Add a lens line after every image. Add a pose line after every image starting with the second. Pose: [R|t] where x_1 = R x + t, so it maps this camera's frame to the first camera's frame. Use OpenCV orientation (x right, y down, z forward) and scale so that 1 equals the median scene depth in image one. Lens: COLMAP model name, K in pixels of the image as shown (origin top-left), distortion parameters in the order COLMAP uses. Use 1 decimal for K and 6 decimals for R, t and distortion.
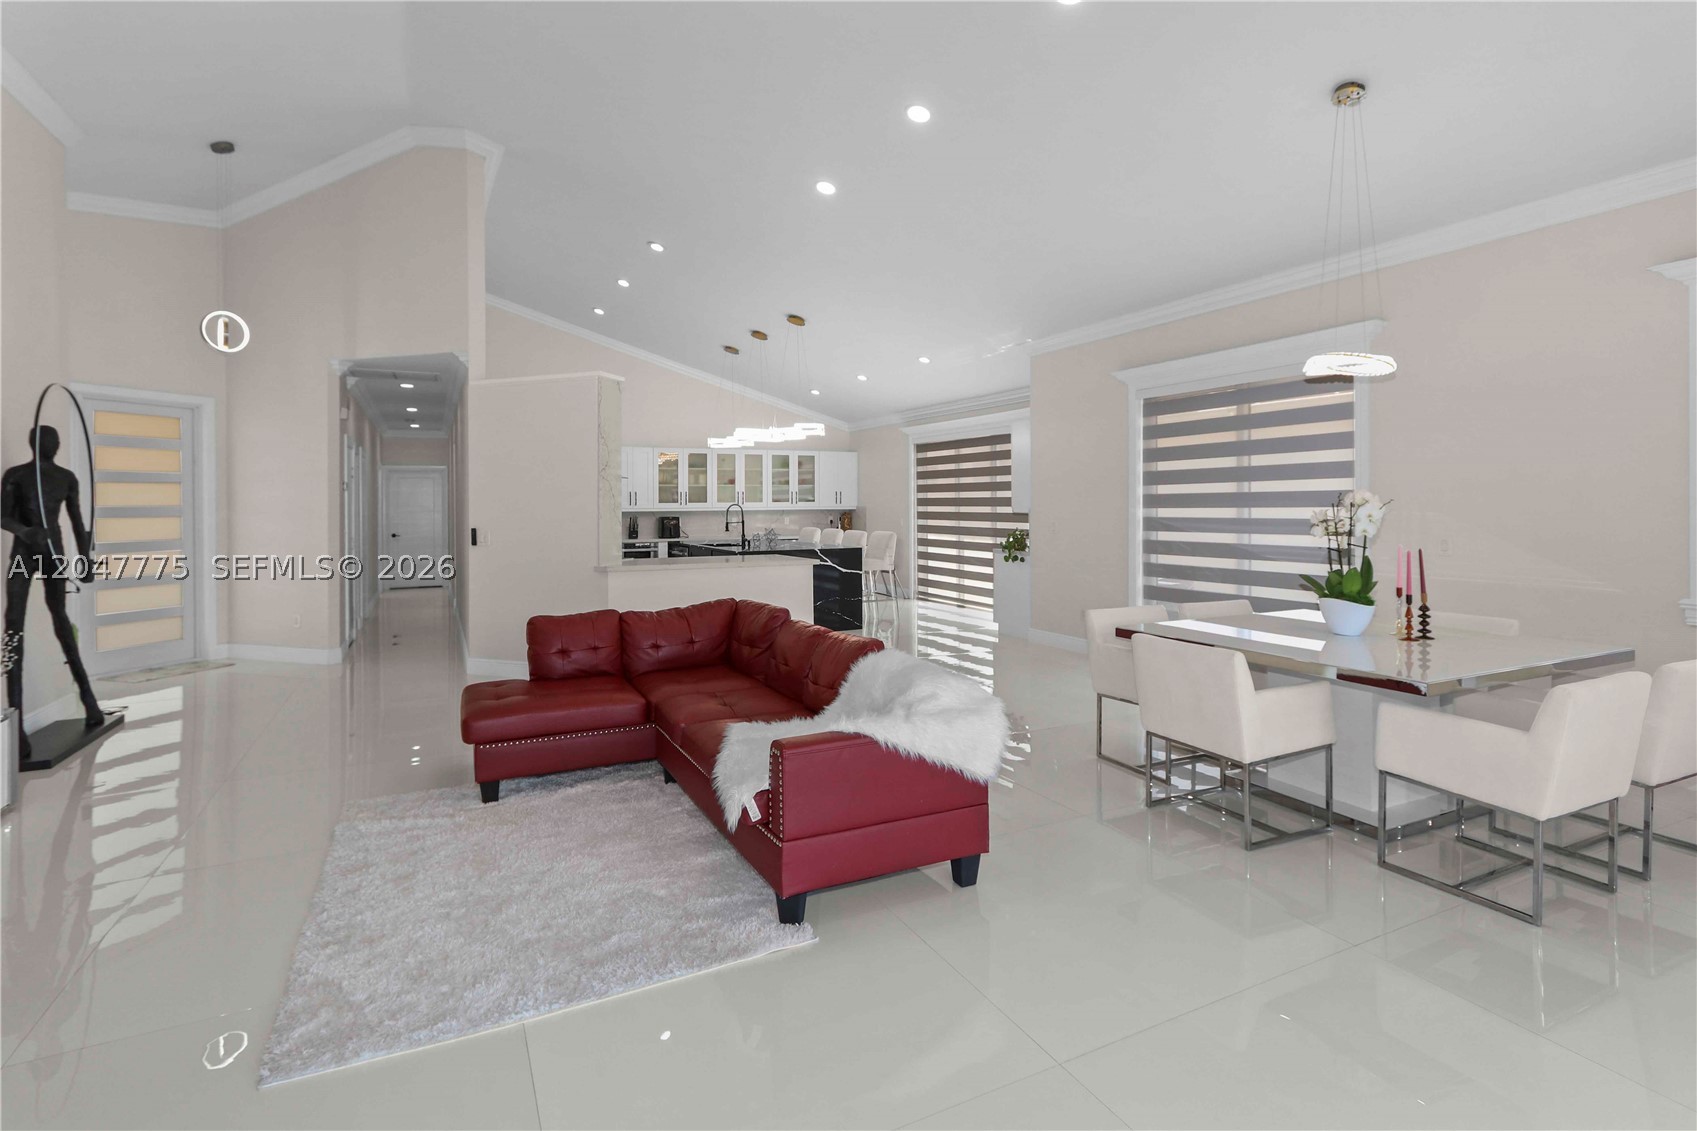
lens RADIAL K [[813.4, 0, 838.1], [0, 813.4, 497.0], [0, 0, 1]] dist [0.006551, 0.000576]
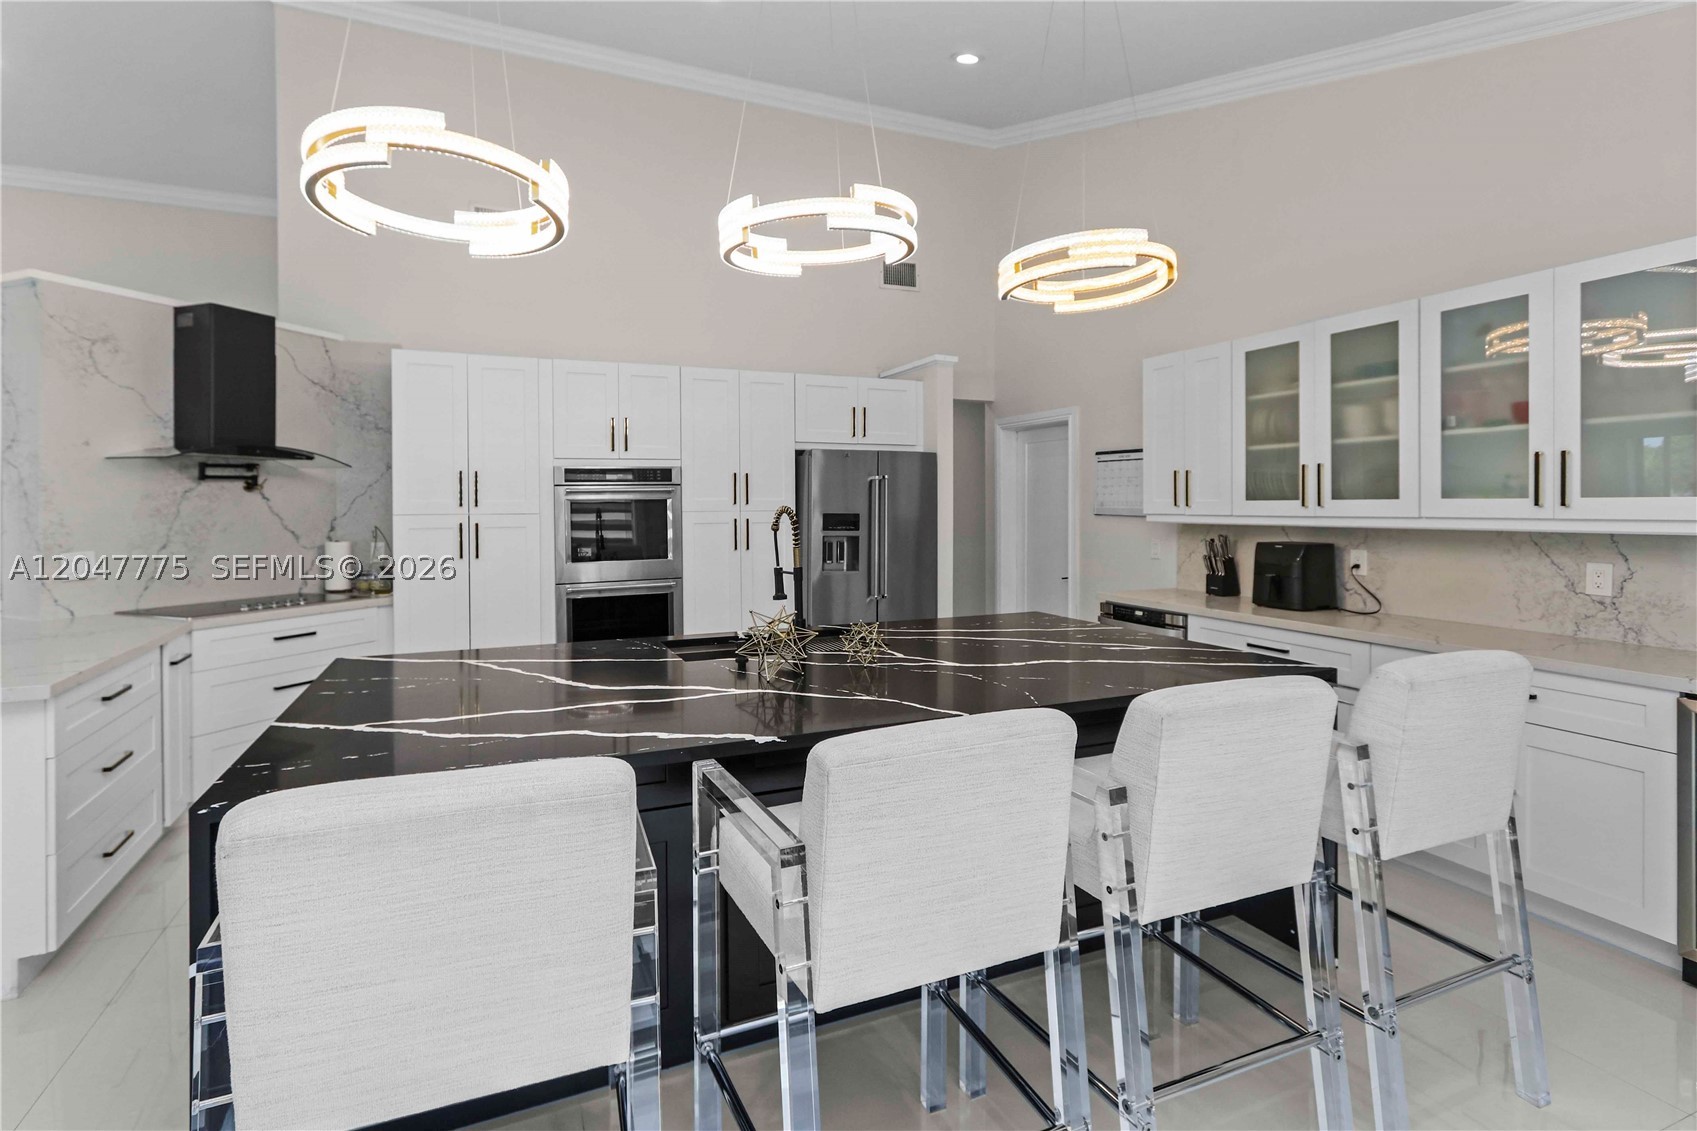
lens RADIAL K [[822.7, 0, 817.1], [0, 822.7, 536.3], [0, 0, 1]] dist [-0.002223, 0.011245]
pose [[-0.051471, 0.044685, -0.997674, 0.135563], [0.011728, 0.998957, 0.044138, 0.004995], [0.998606, -0.009429, -0.051941, 0.856583]]
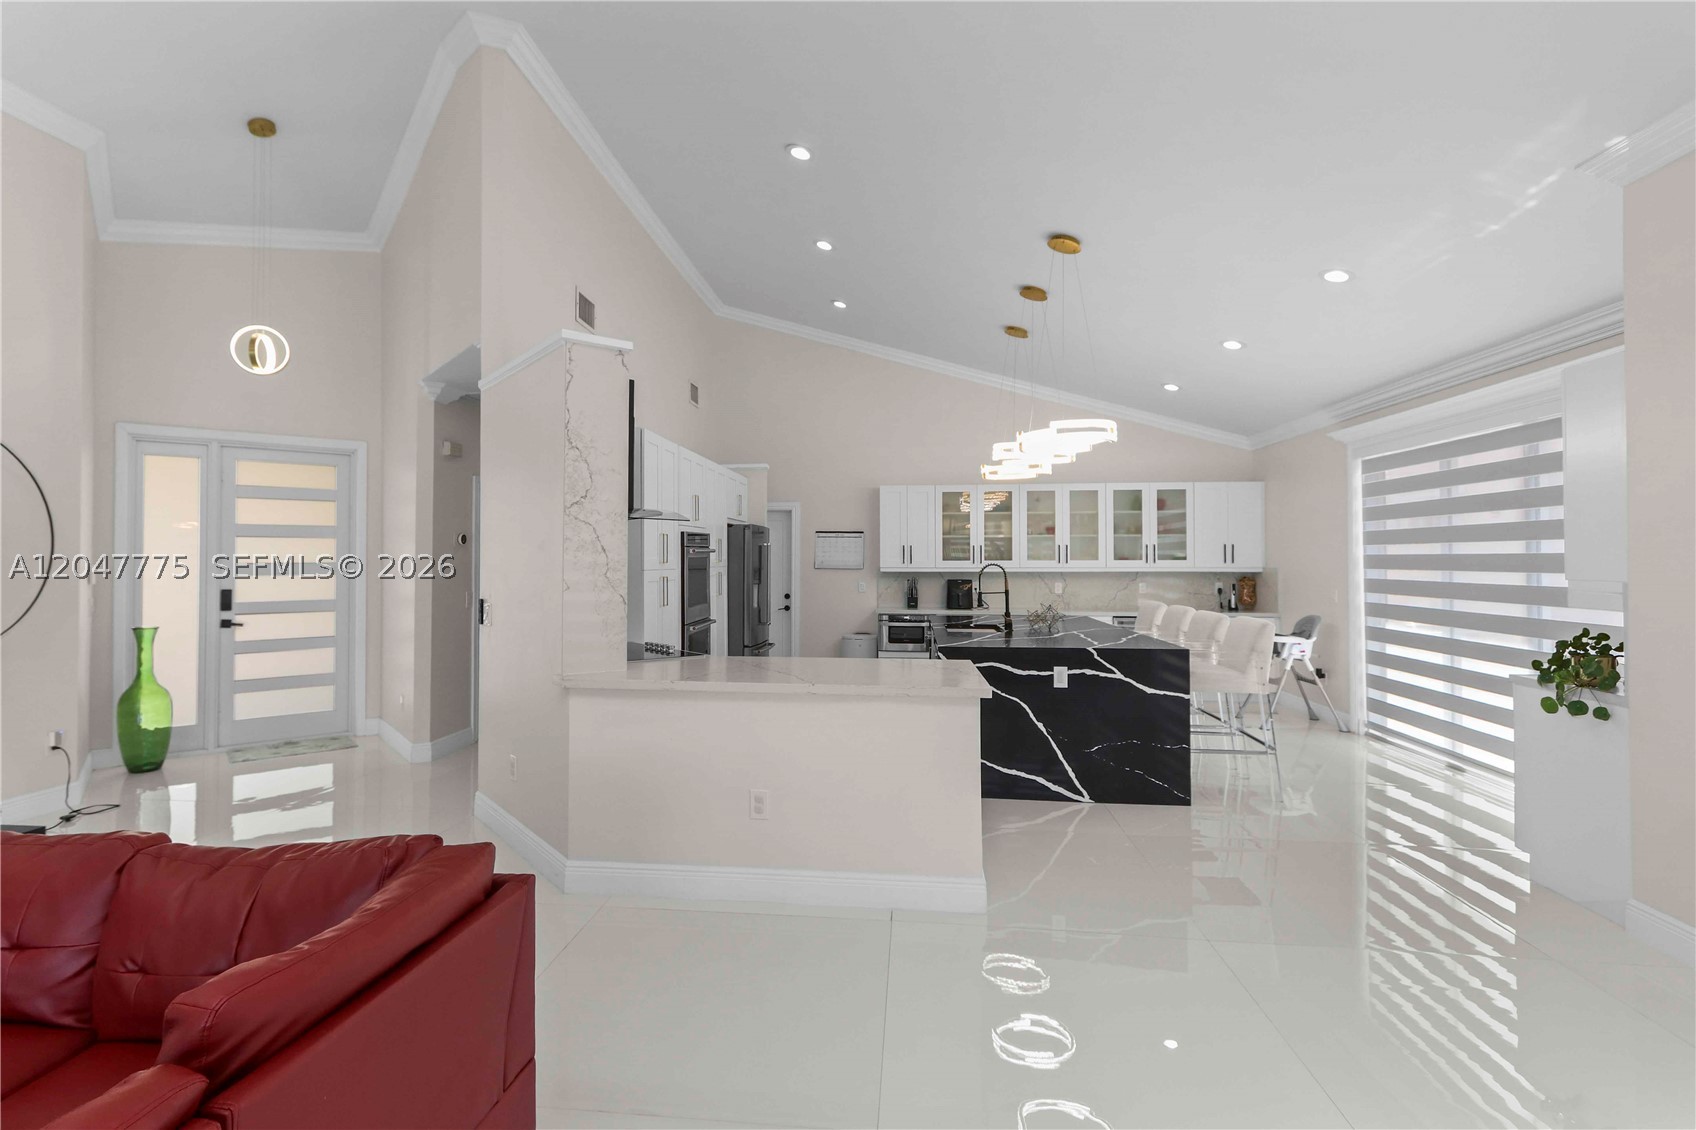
lens RADIAL K [[810.3, 0, 827.6], [0, 810.3, 541.4], [0, 0, 1]] dist [0.001349, 0.000219]
pose [[0.842947, -0.006886, -0.537953, 0.087333], [-0.000570, 0.999906, -0.013691, 0.000011], [0.537997, 0.011847, 0.842863, 0.333947]]
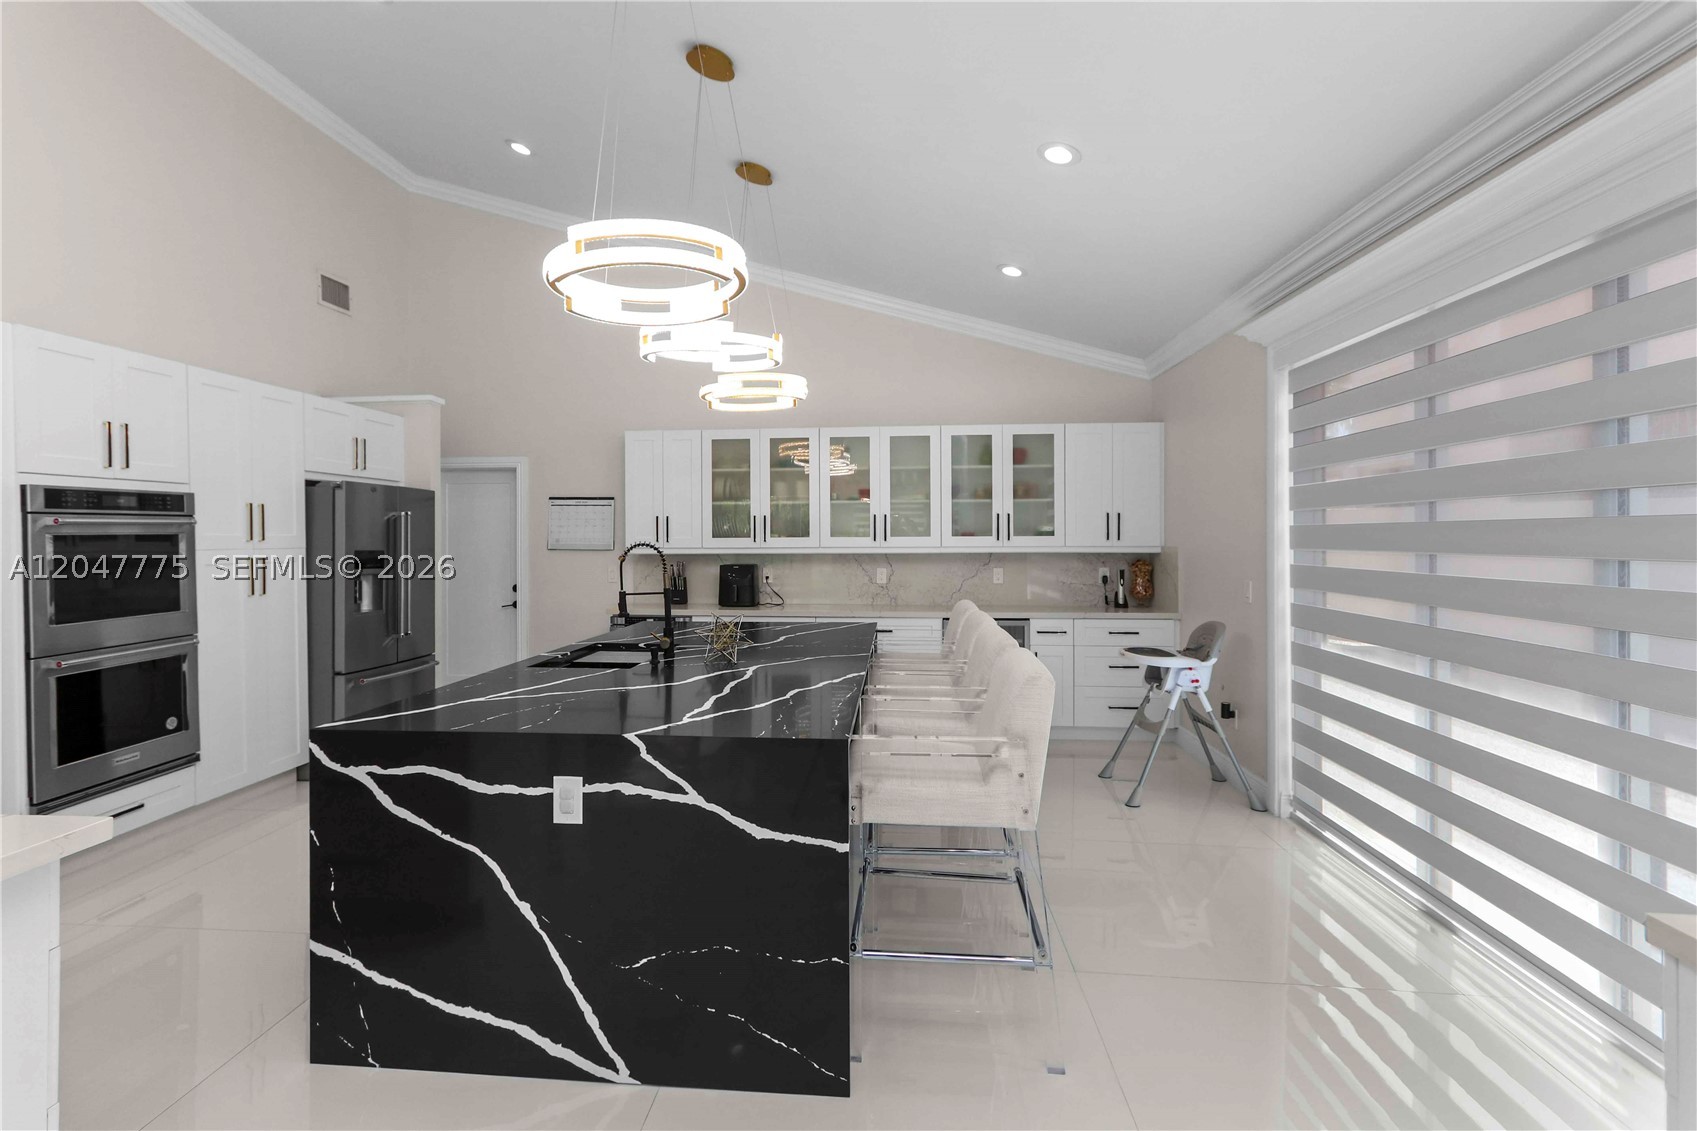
lens RADIAL K [[806.7, 0, 833.5], [0, 806.7, 536.5], [0, 0, 1]] dist [-0.000212, -0.000077]
pose [[0.857385, 0.001738, -0.514673, 0.108249], [0.002150, 0.999973, 0.006958, 0.003182], [0.514671, -0.007072, 0.857359, 0.616756]]
